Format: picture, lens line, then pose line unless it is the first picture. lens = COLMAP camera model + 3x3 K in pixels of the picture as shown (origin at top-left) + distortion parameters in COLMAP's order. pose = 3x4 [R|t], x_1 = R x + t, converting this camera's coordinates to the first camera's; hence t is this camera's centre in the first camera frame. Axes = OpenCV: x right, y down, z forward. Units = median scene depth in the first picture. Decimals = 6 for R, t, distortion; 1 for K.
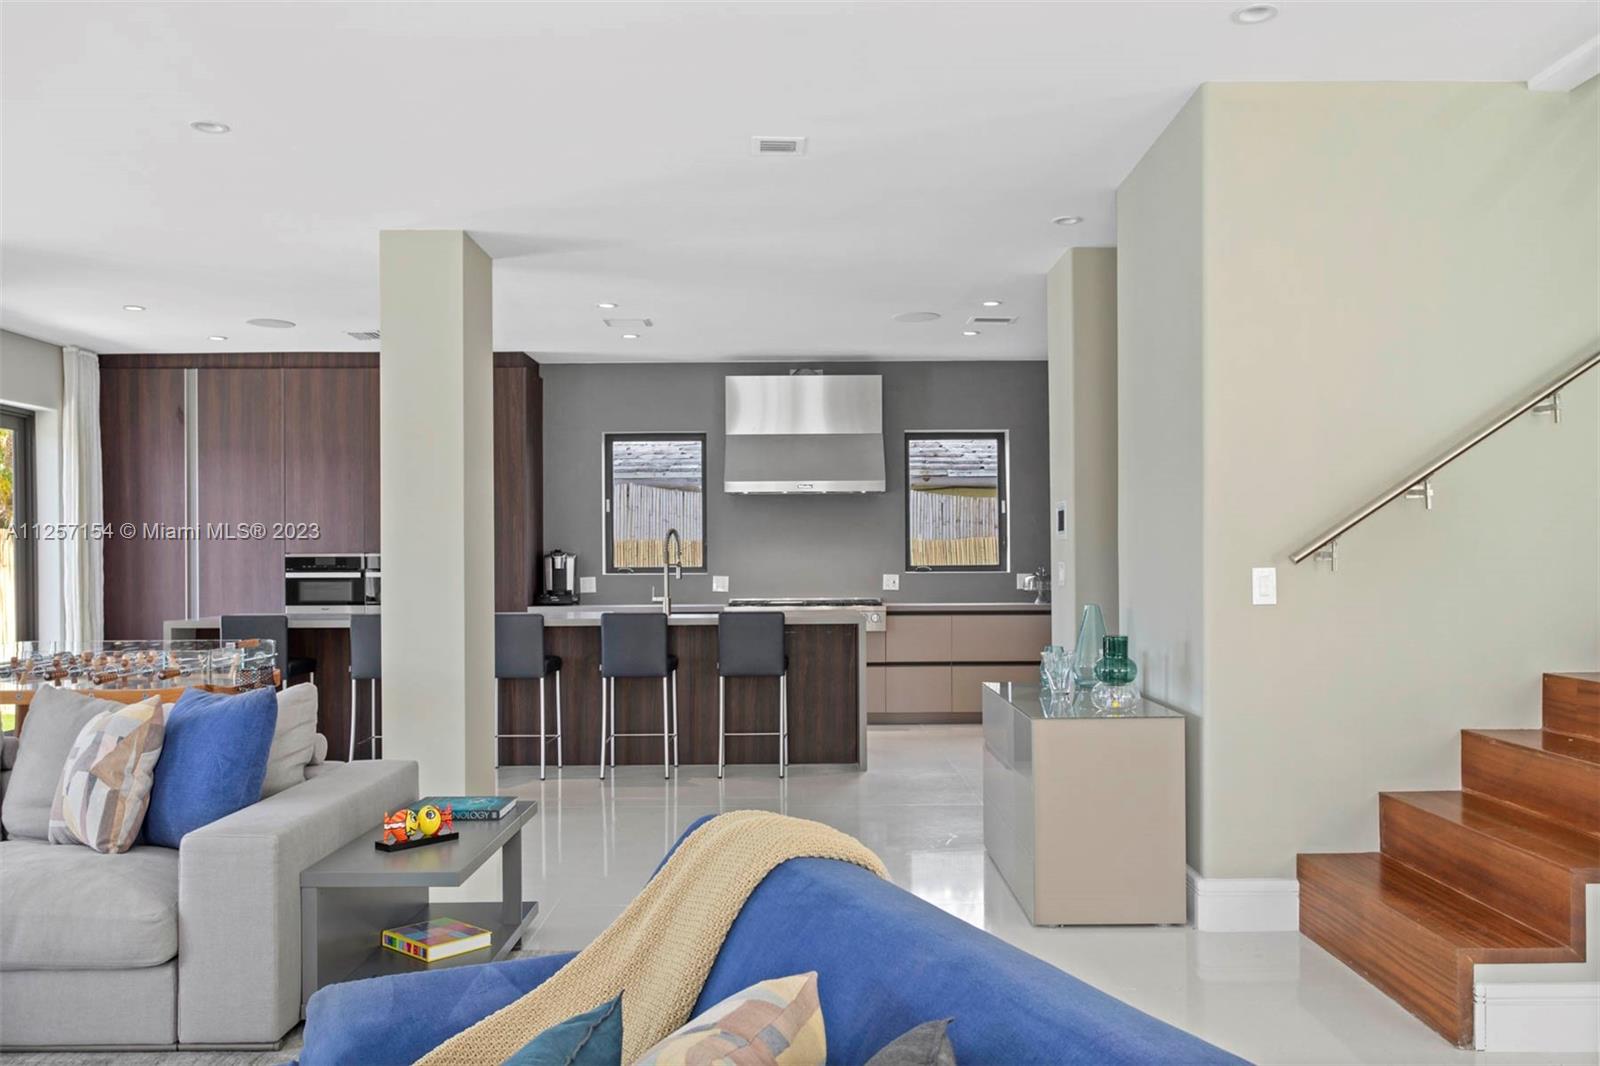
lens RADIAL K [[1264.1, 0, 805.9], [0, 1264.1, 556.3], [0, 0, 1]] dist [0.000257, -0.005427]
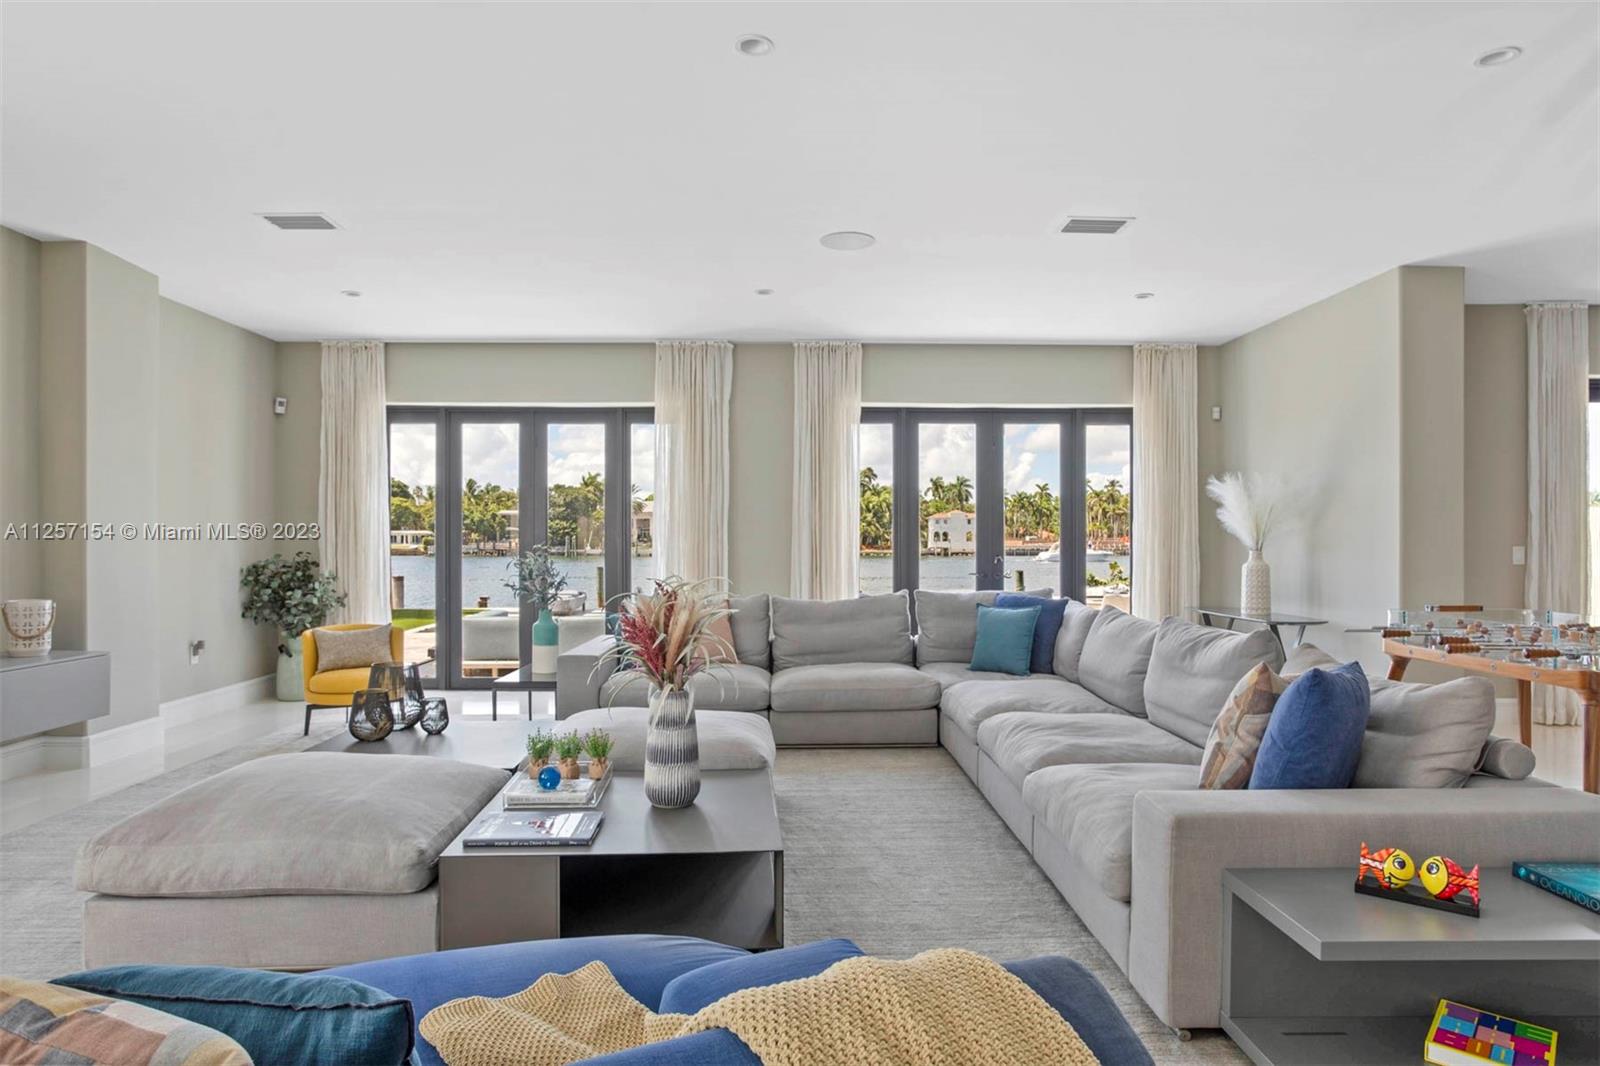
lens RADIAL K [[953.8, 0, 800.0], [0, 953.8, 533.0], [0, 0, 1]] dist [-0.016251, 0.002088]
pose [[0.014345, 0.000443, -0.999897, 0.100865], [0.002416, 0.999997, 0.000478, 0.001105], [0.999894, -0.002422, 0.014344, 0.236927]]
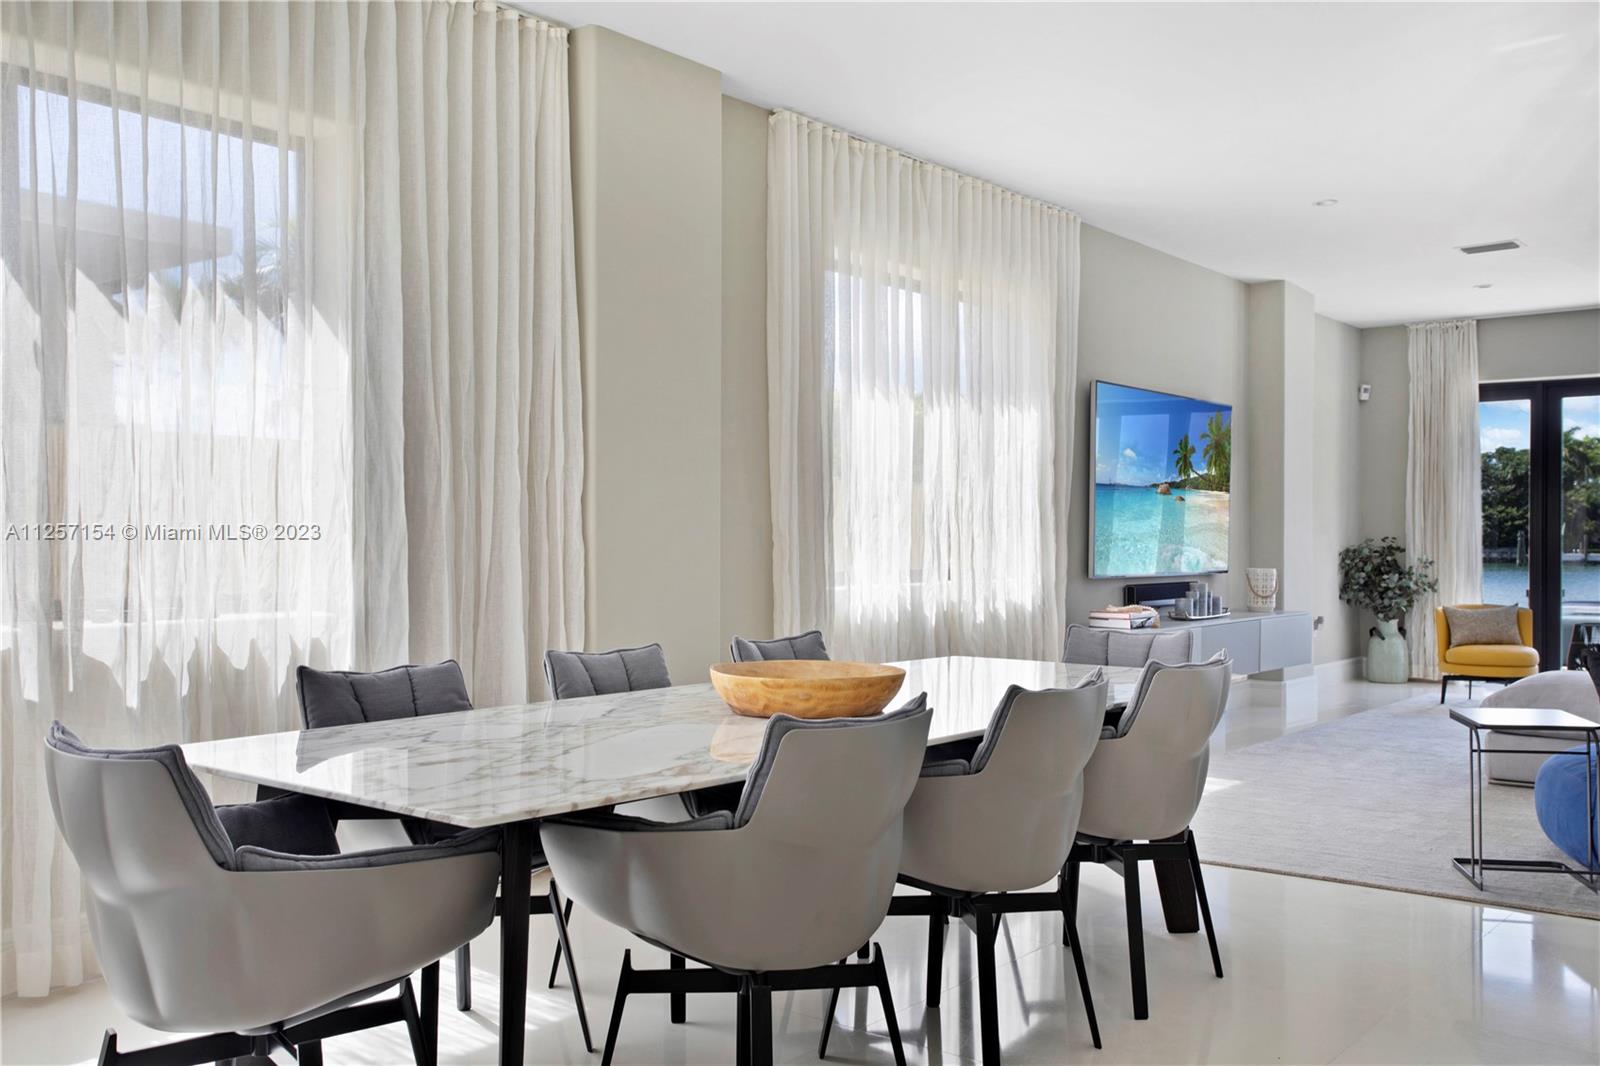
lens RADIAL K [[1489.9, 0, 796.7], [0, 1489.9, 546.9], [0, 0, 1]] dist [-0.003956, 0.112613]
pose [[-0.617157, 0.011530, -0.786755, 0.593333], [0.005600, 0.999932, 0.010262, 0.008961], [0.786820, 0.001927, -0.617180, 0.214765]]
